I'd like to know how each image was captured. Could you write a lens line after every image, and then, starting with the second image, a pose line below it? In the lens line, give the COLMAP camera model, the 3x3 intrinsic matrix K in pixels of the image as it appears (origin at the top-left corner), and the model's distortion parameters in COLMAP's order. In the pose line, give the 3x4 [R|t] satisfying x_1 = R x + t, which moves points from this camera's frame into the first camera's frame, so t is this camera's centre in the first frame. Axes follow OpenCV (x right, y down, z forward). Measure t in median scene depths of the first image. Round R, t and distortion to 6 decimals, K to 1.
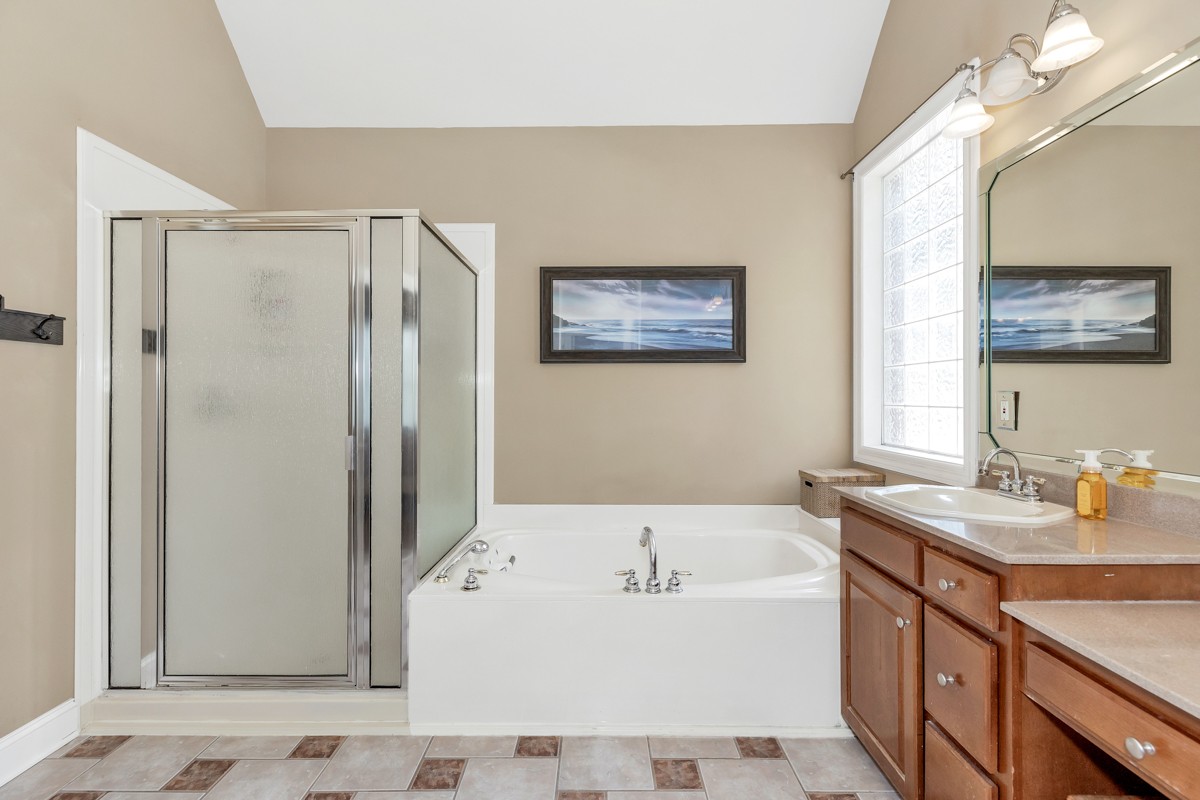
lens RADIAL K [[555.8, 0, 607.6], [0, 555.8, 397.0], [0, 0, 1]] dist [0.001337, -0.000086]
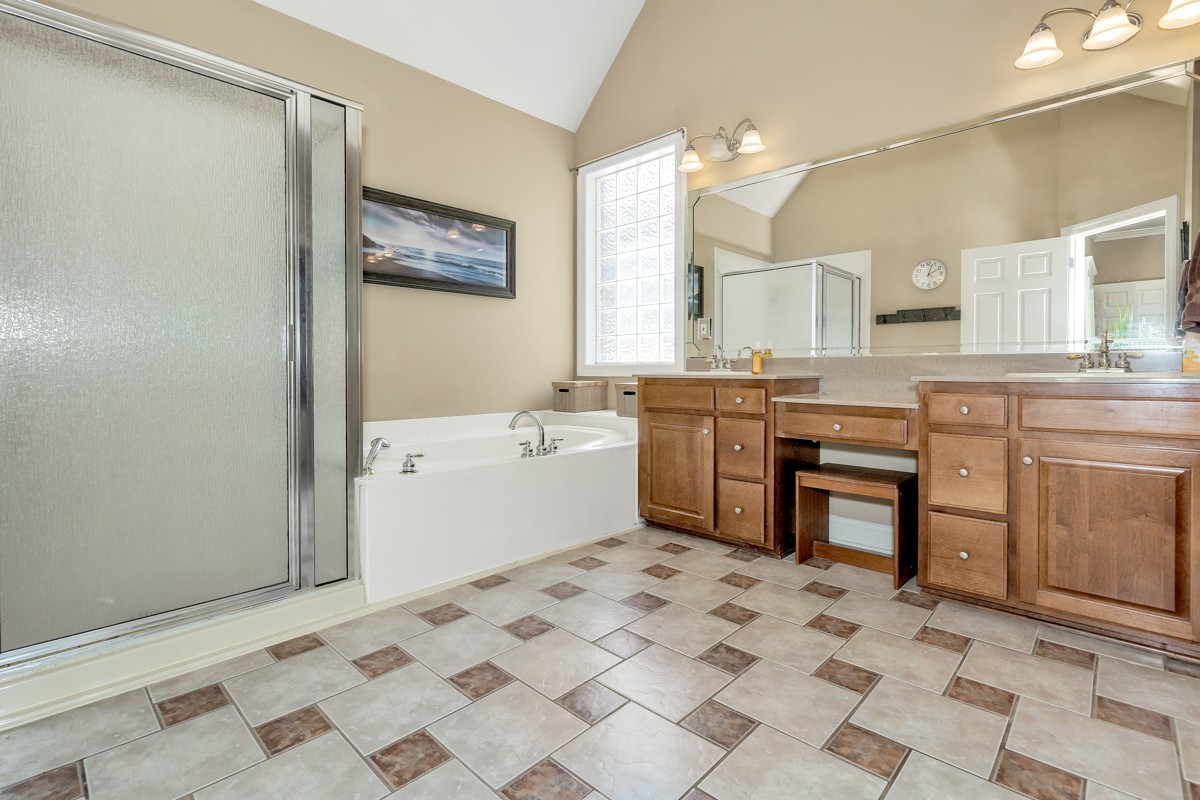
lens RADIAL K [[555.8, 0, 603.1], [0, 555.8, 386.1], [0, 0, 1]] dist [0.001337, -0.000086]
pose [[0.687209, -0.020349, 0.726175, -0.774340], [0.002829, 0.999675, 0.025335, 0.150716], [-0.726454, -0.015356, 0.687043, -0.020669]]
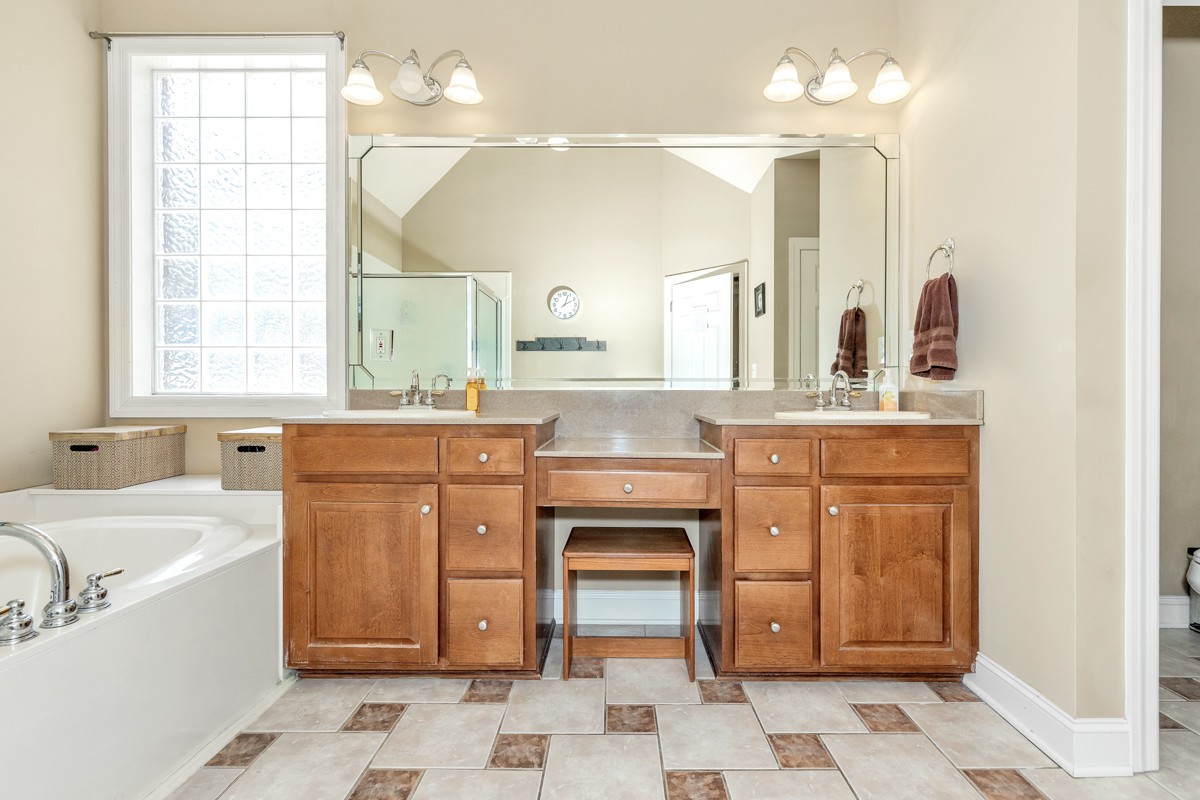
lens RADIAL K [[555.8, 0, 607.4], [0, 555.8, 399.6], [0, 0, 1]] dist [0.001337, -0.000086]
pose [[0.008090, -0.011183, 0.999905, -0.463606], [0.002395, 0.999935, 0.011164, 0.120195], [-0.999964, 0.002304, 0.008117, 0.444432]]
